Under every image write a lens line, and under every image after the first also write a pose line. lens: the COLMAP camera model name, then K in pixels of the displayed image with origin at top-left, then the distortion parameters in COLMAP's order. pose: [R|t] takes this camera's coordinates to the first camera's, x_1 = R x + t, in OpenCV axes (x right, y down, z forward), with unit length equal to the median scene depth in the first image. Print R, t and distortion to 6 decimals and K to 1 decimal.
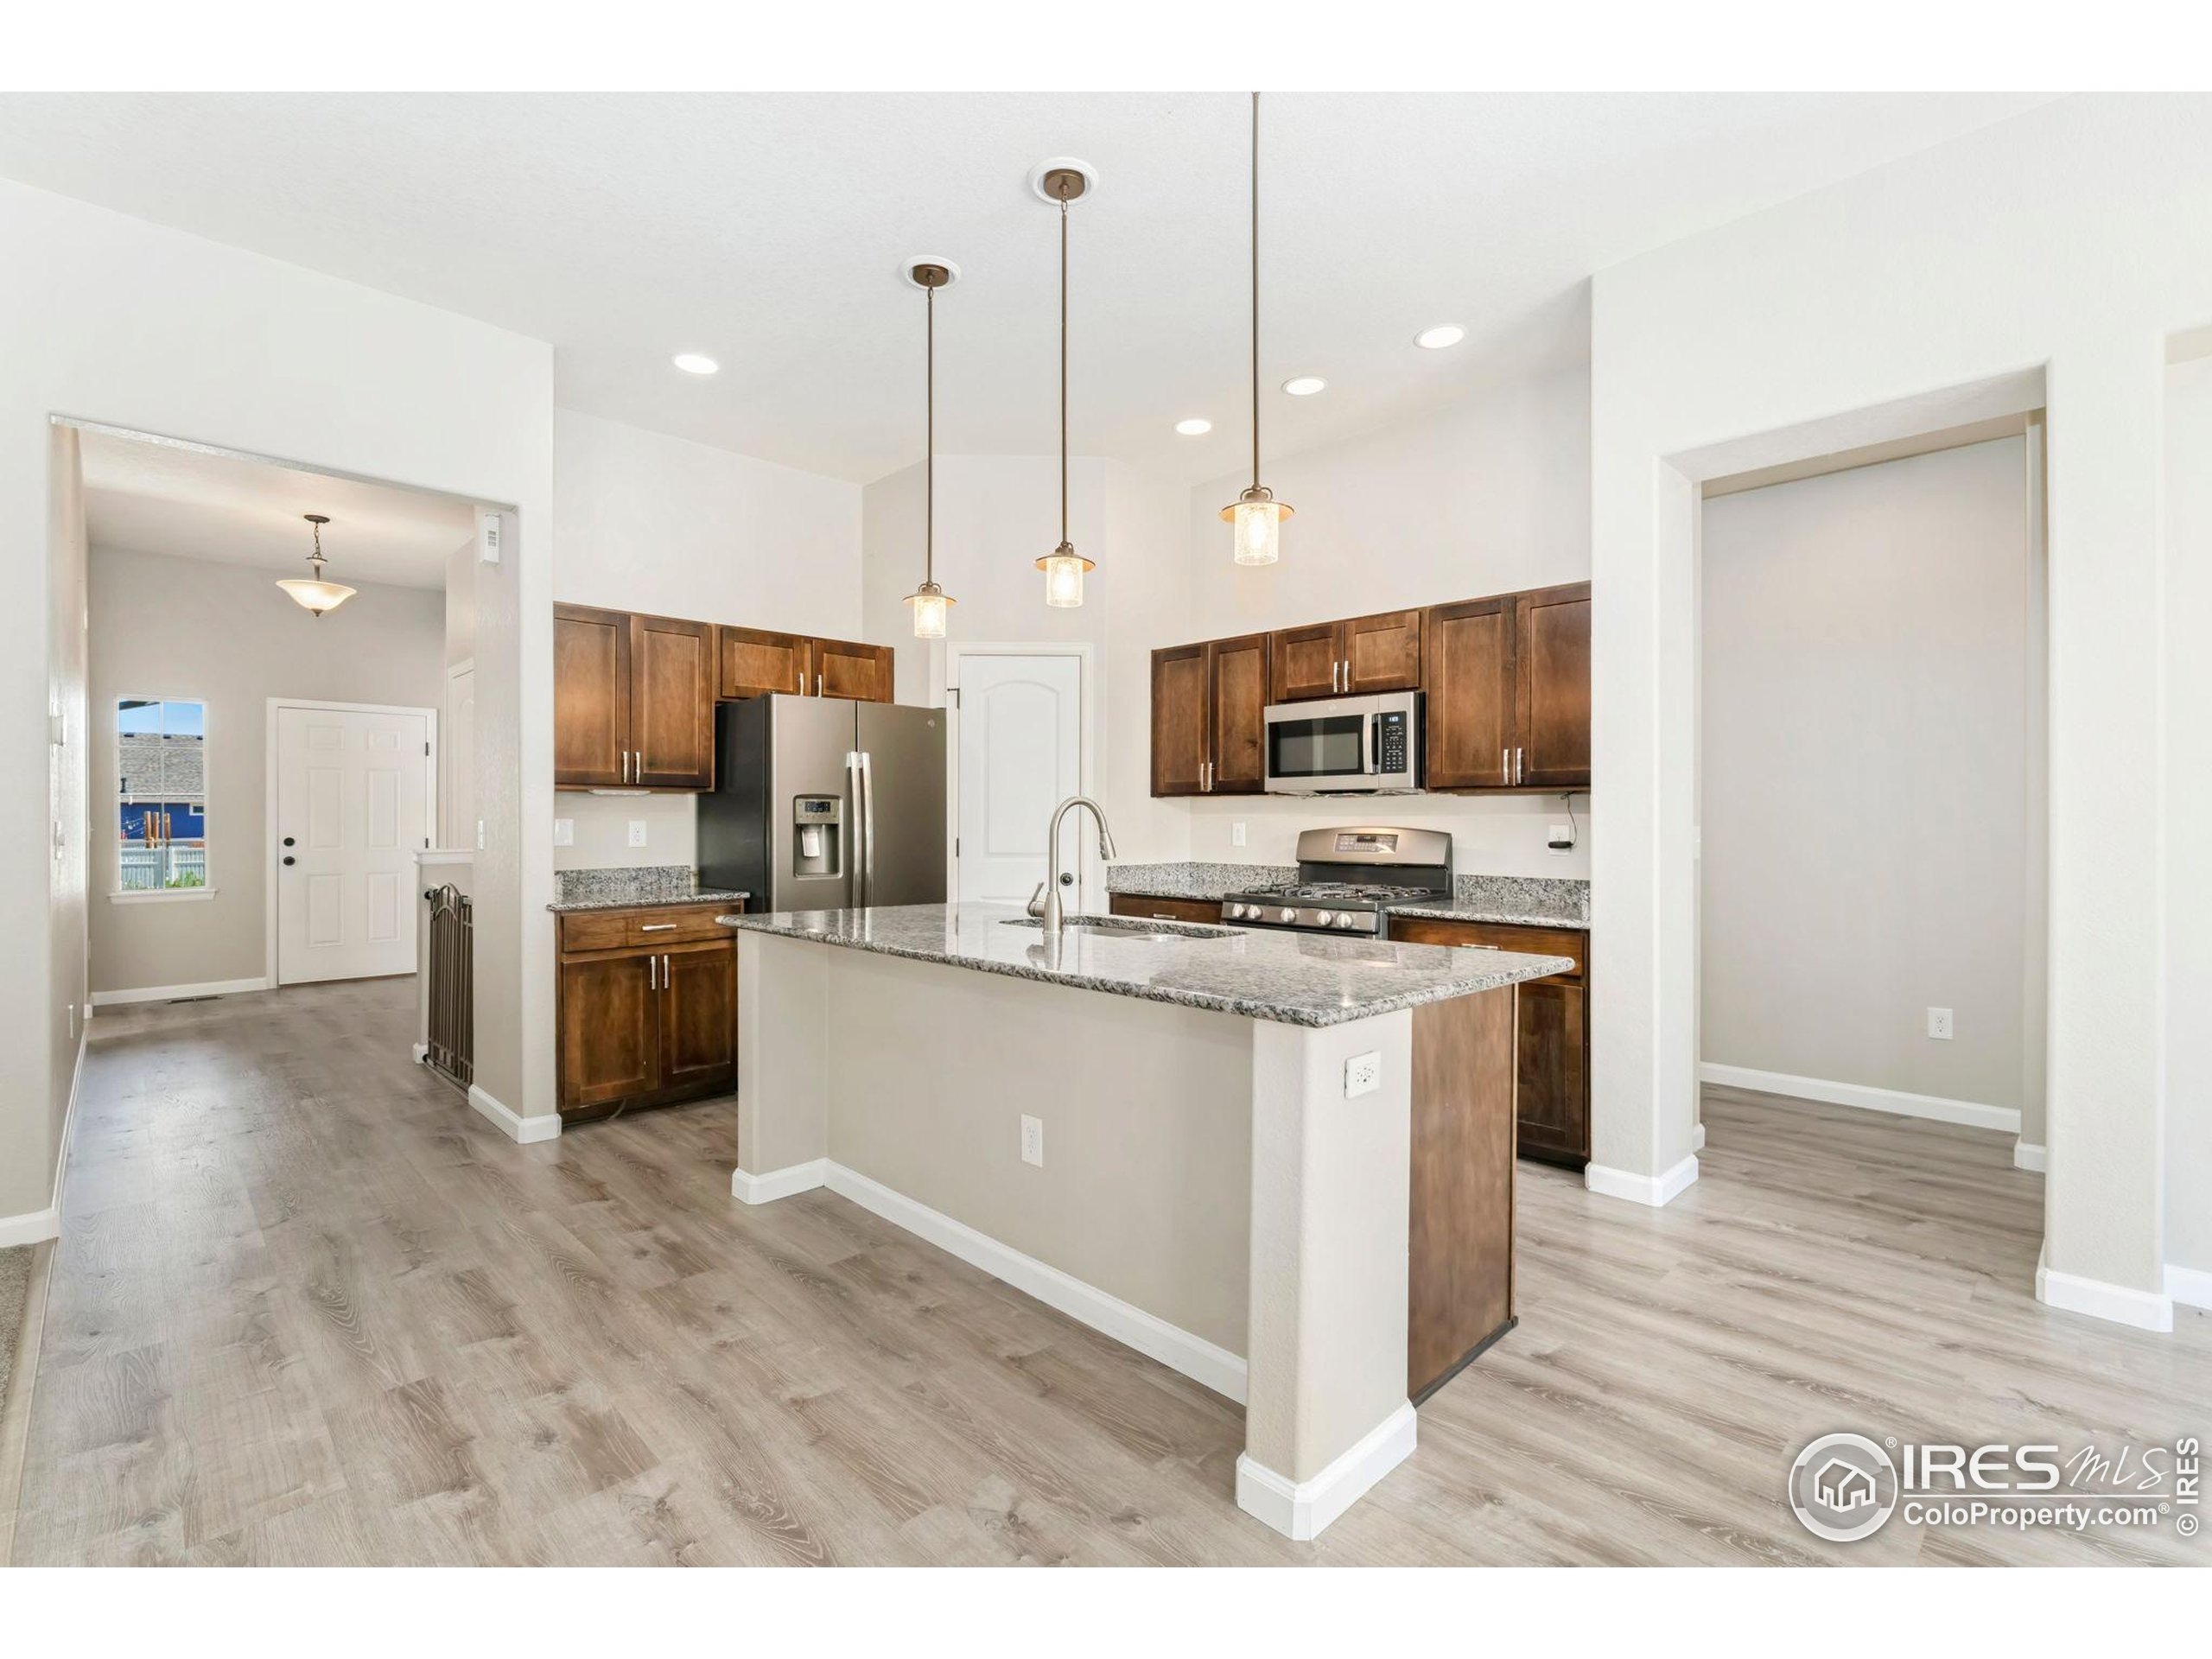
lens RADIAL K [[1000.7, 0, 1105.2], [0, 1000.7, 825.9], [0, 0, 1]] dist [-0.000083, 0.000031]
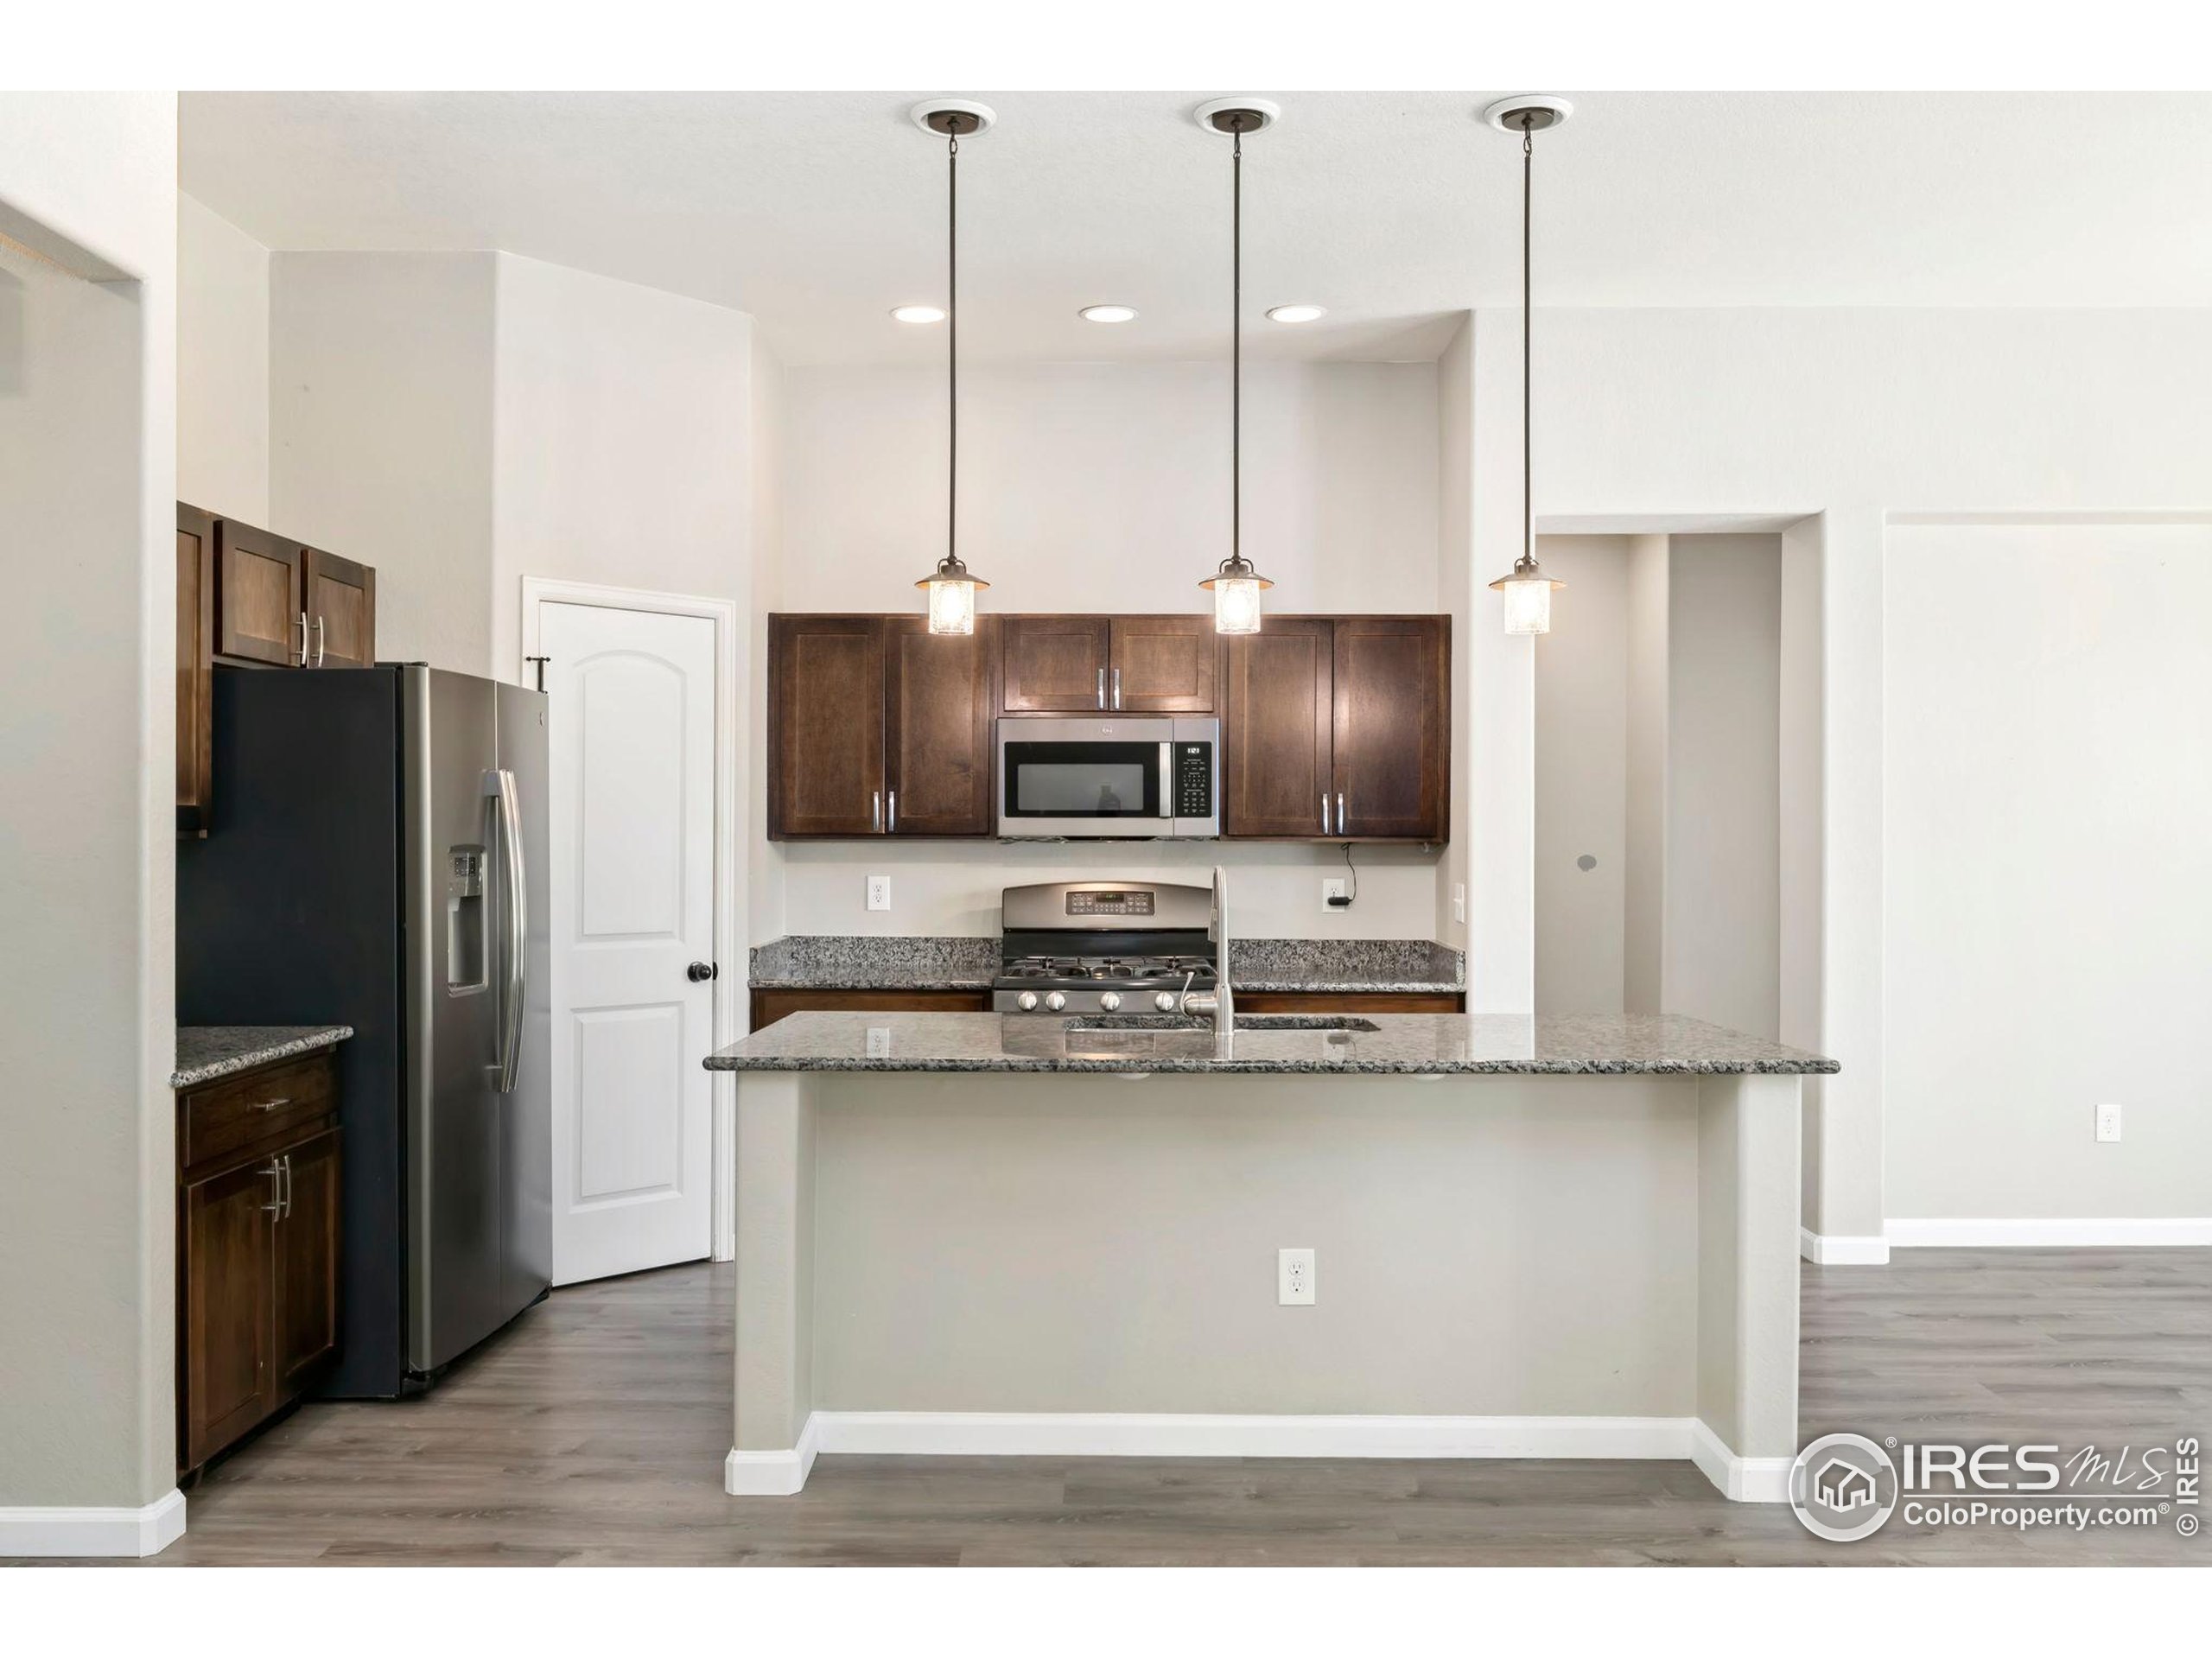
lens RADIAL K [[1801.0, 0, 1105.6], [0, 1801.0, 828.2], [0, 0, 1]] dist [-0.001246, 0.010810]
pose [[0.709395, 0.002086, 0.704808, -0.783446], [0.002228, 0.999984, -0.005202, -0.036203], [-0.704808, 0.005261, 0.709379, 0.017820]]
